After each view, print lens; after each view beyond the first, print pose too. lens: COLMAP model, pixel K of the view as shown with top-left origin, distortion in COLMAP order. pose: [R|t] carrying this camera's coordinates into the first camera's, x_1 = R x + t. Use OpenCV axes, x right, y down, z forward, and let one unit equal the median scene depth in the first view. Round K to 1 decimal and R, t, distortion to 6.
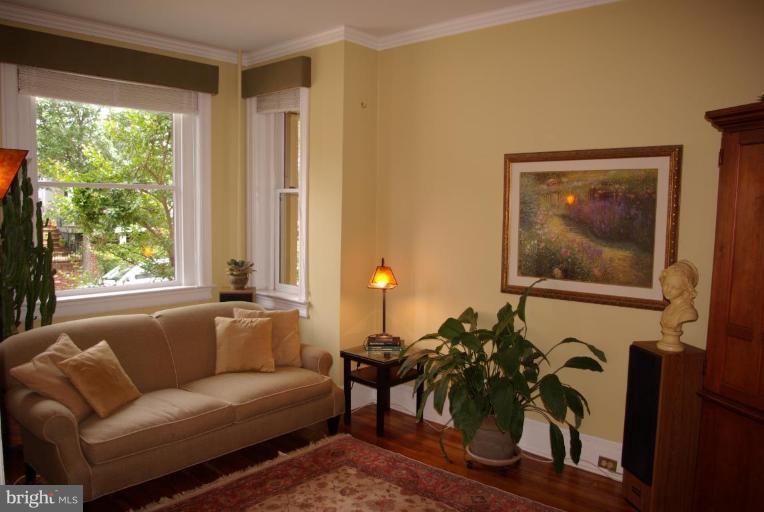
lens RADIAL K [[583.5, 0, 382.0], [0, 583.5, 256.0], [0, 0, 1]] dist [-0.068091, -0.002874]
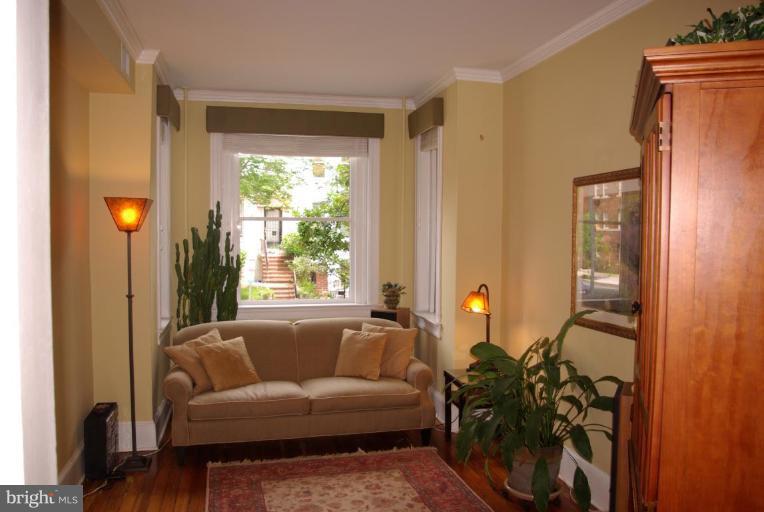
lens RADIAL K [[604.7, 0, 379.8], [0, 604.7, 260.5], [0, 0, 1]] dist [-0.070977, 0.002239]
pose [[0.835455, 0.015269, -0.549347, 0.488062], [-0.040817, 0.998577, -0.034320, 0.006184], [0.548042, 0.051096, 0.834889, 0.009484]]
